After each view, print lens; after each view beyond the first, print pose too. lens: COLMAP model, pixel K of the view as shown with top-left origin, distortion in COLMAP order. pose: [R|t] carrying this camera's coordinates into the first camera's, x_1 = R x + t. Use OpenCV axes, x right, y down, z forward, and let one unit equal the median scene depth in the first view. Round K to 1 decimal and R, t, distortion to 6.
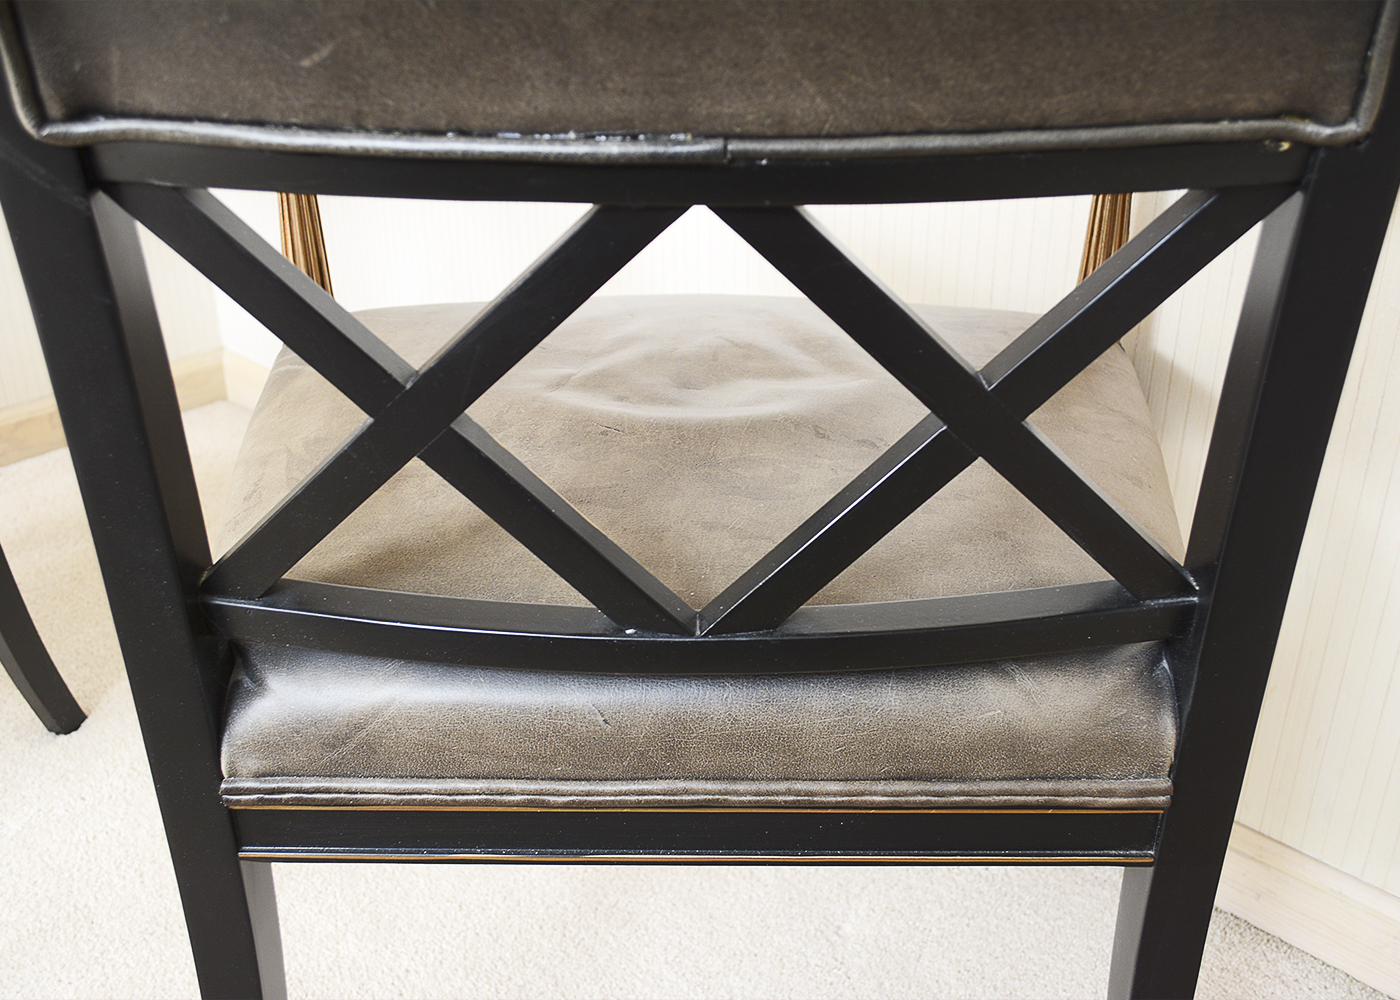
lens RADIAL K [[1418.3, 0, 702.9], [0, 1418.3, 495.6], [0, 0, 1]] dist [-0.063620, 0.000000]
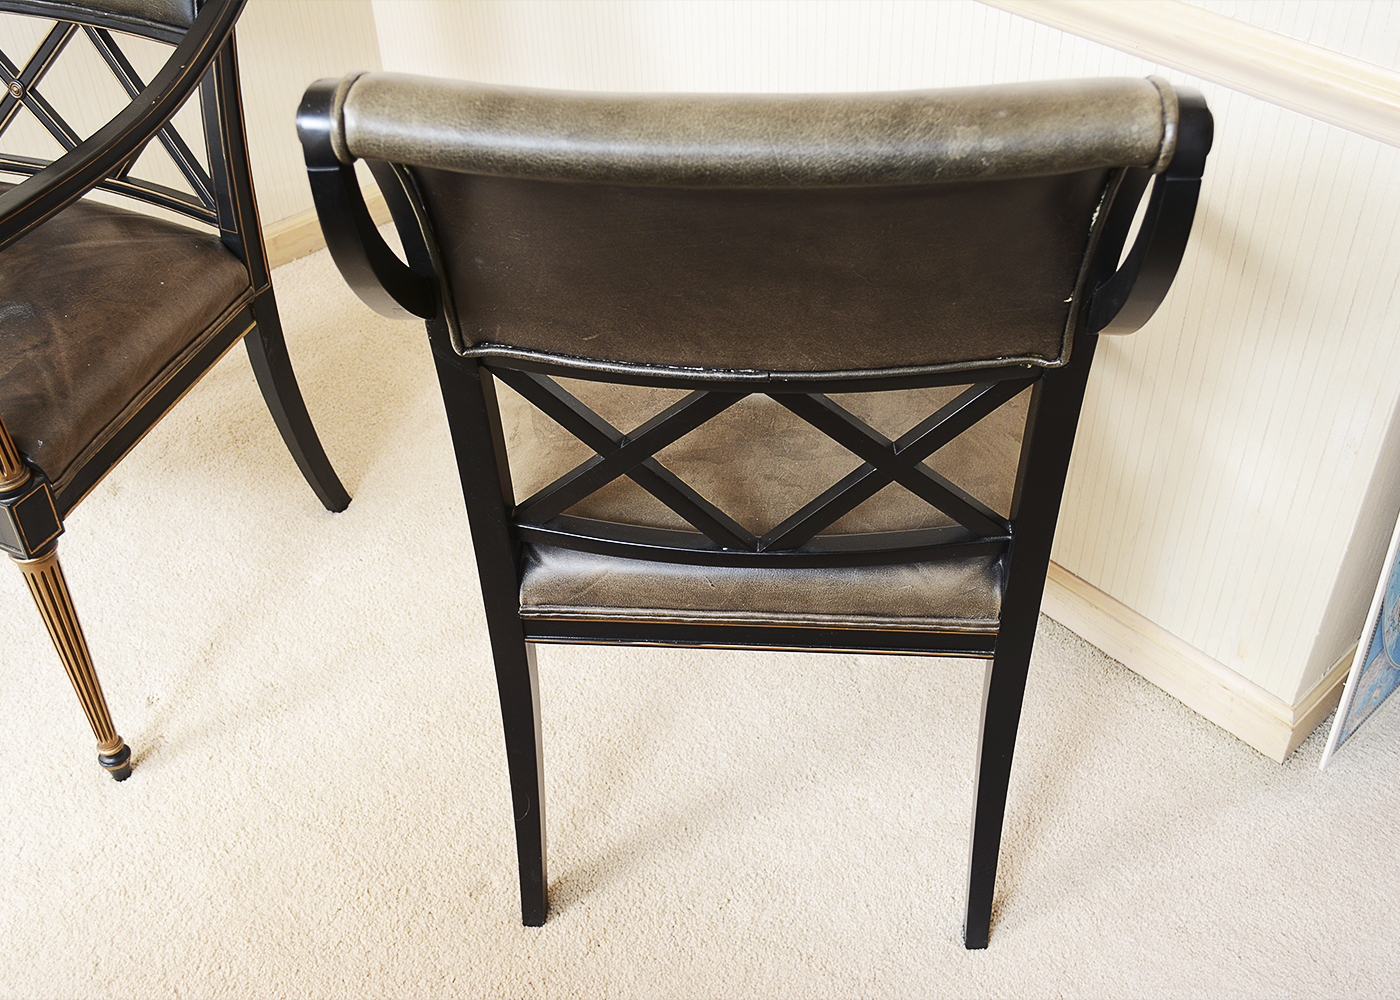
lens RADIAL K [[1476.0, 0, 703.2], [0, 1476.0, 498.8], [0, 0, 1]] dist [-0.058284, 0.000000]
pose [[0.997615, 0.024030, -0.064704, 0.066551], [-0.008019, 0.971442, 0.237141, -0.595983], [0.068555, -0.236057, 0.969318, -1.309537]]
